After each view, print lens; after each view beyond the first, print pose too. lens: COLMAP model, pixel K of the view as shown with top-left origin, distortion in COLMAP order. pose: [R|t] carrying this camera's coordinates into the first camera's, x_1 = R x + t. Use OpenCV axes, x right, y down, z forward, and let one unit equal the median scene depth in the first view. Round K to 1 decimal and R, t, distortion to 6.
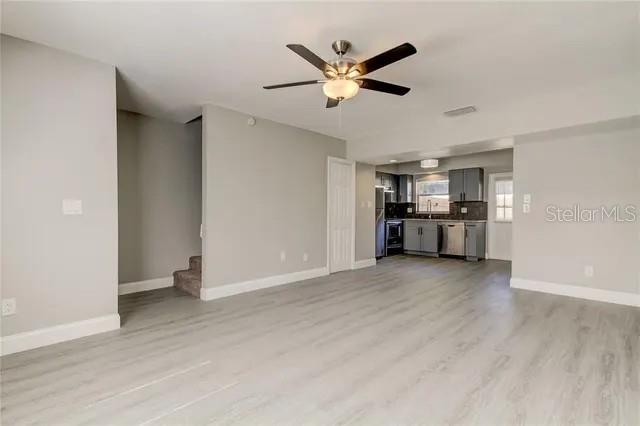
lens RADIAL K [[298.5, 0, 321.7], [0, 298.5, 217.9], [0, 0, 1]] dist [0.011848, -0.000476]
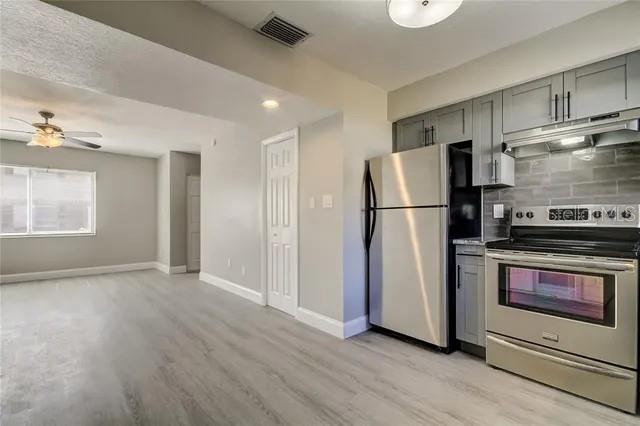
lens RADIAL K [[298.5, 0, 321.7], [0, 298.5, 217.9], [0, 0, 1]] dist [0.011848, -0.000476]
pose [[-0.051033, -0.001492, -0.998696, 0.553108], [-0.015252, 0.999883, -0.000715, -0.015798], [0.998580, 0.015196, -0.051050, 0.884577]]
